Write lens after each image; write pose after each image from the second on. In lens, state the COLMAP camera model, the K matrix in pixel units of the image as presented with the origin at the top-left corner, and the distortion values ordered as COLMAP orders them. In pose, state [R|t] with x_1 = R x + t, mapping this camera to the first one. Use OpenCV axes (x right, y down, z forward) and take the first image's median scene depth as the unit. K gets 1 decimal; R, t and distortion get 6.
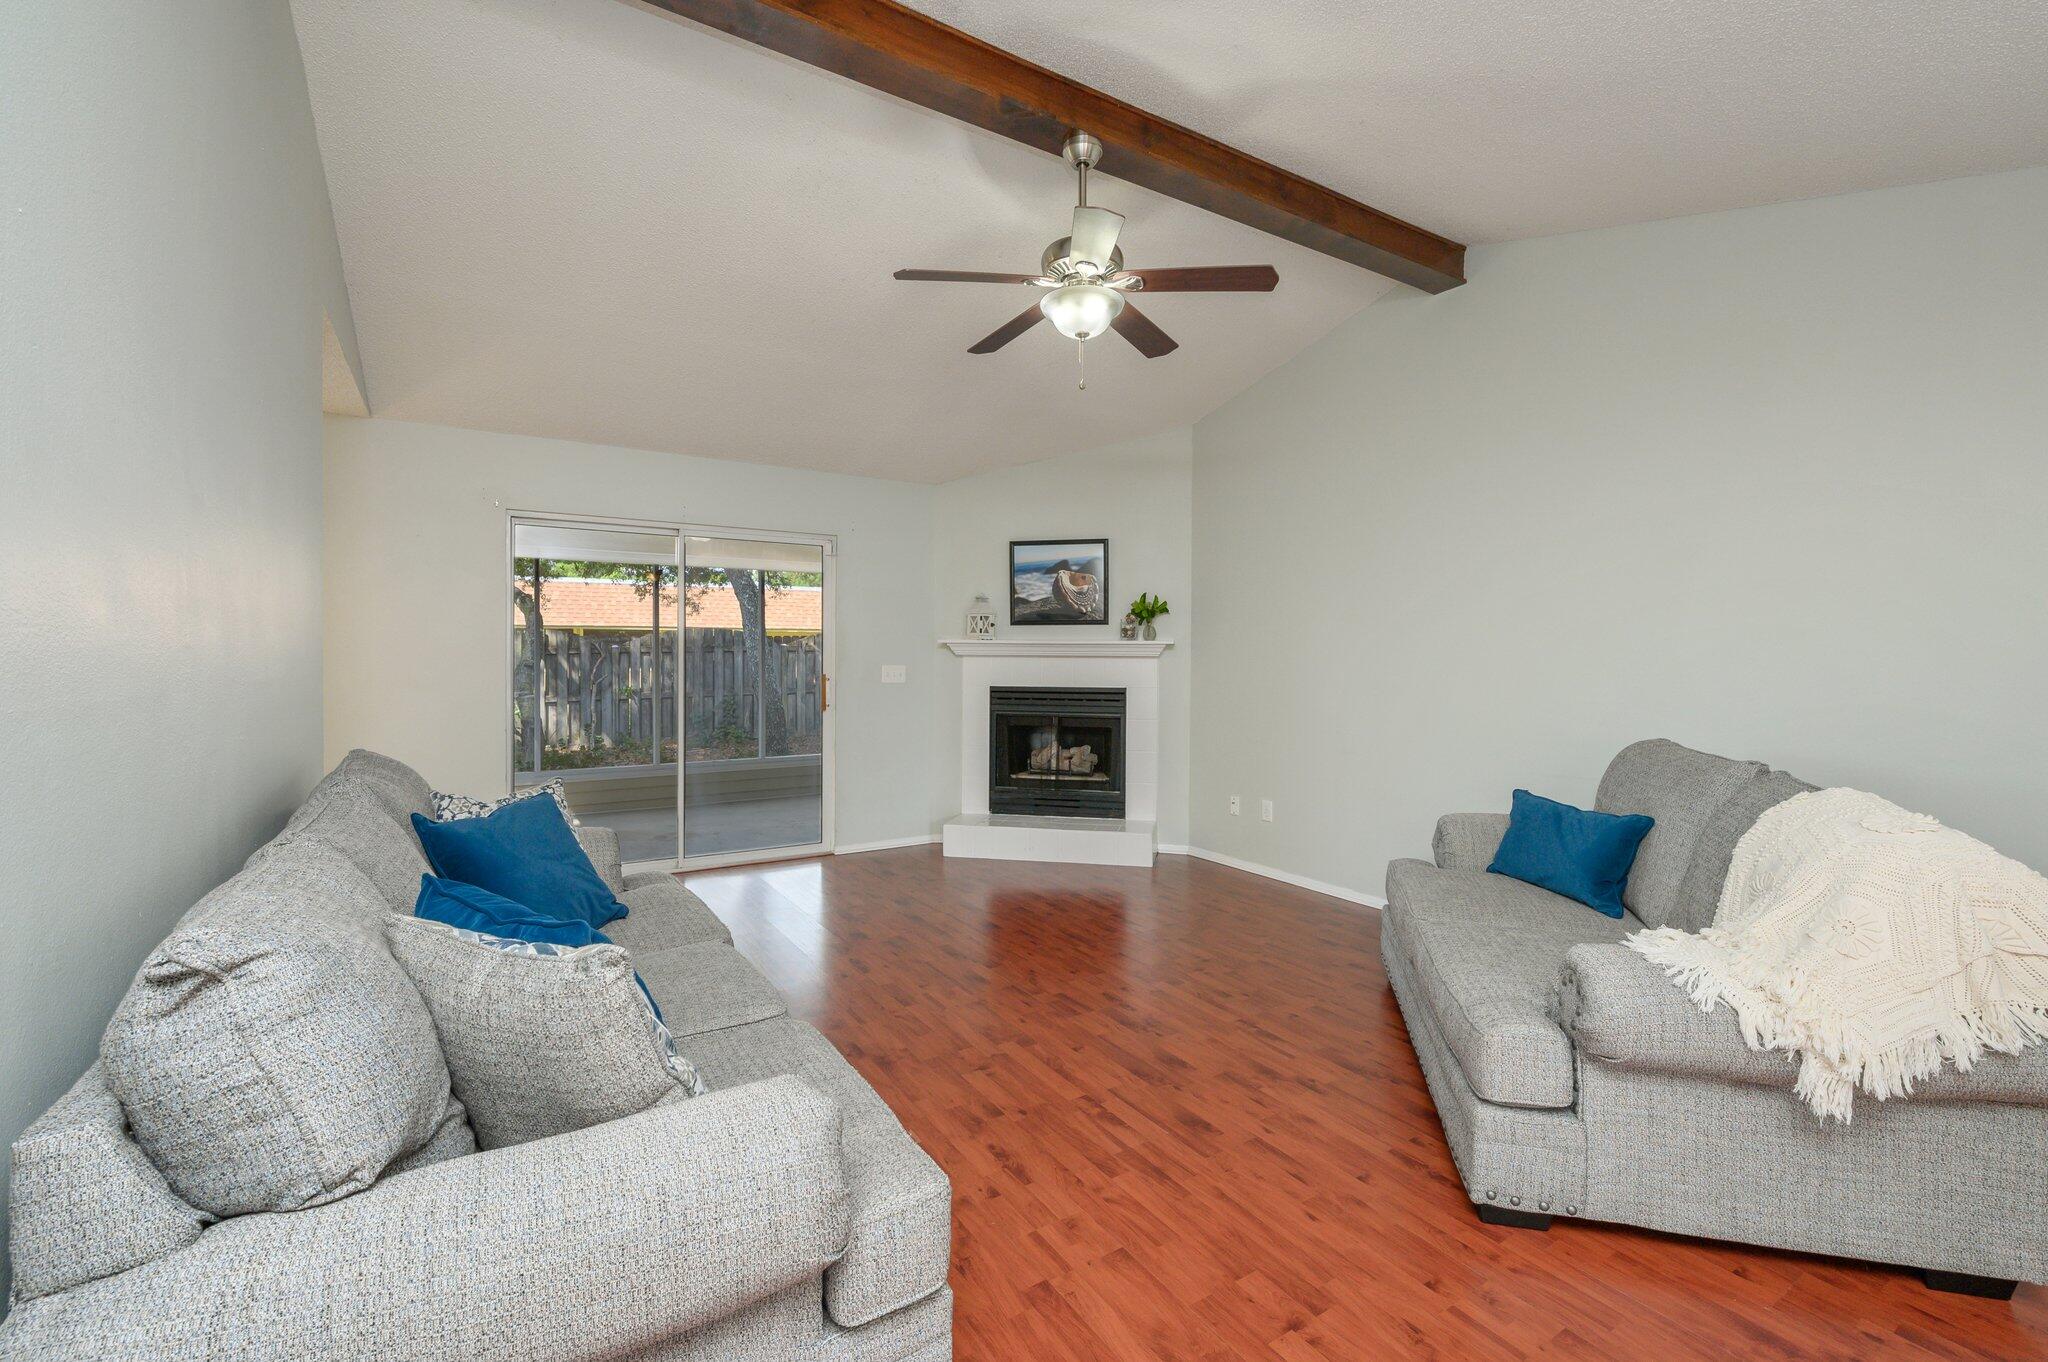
lens RADIAL K [[862.3, 0, 1017.2], [0, 862.3, 663.6], [0, 0, 1]] dist [0.001710, -0.000188]
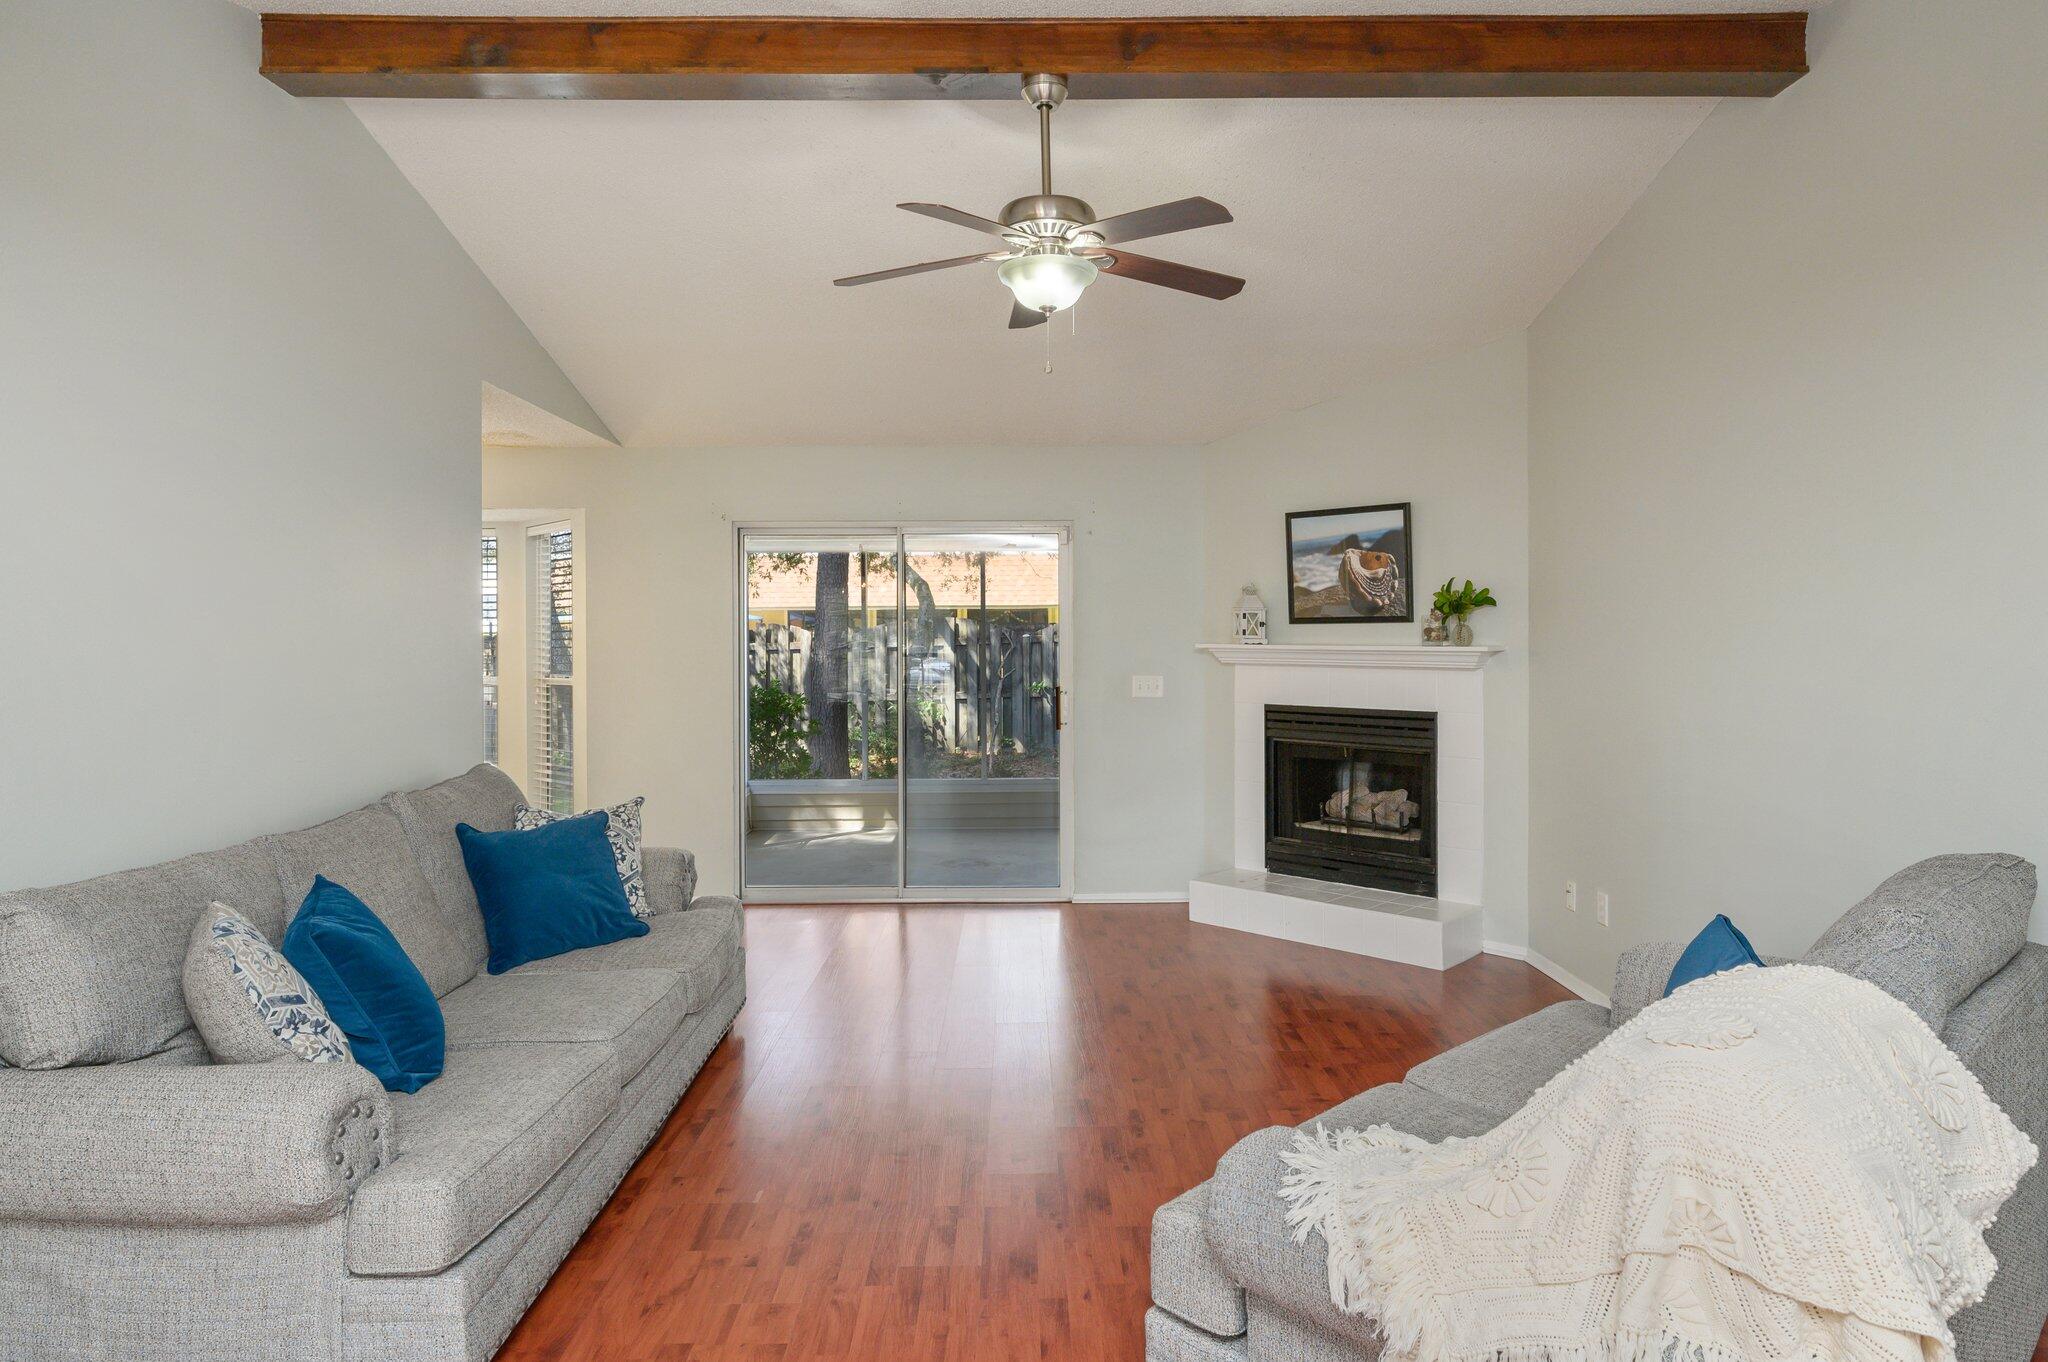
lens RADIAL K [[1158.9, 0, 1027.1], [0, 1158.9, 631.6], [0, 0, 1]] dist [-0.003560, 0.000846]
pose [[0.856745, -0.009360, -0.515655, 0.324659], [0.004437, 0.999932, -0.010778, -0.028456], [0.515721, 0.006946, 0.856729, 0.014498]]
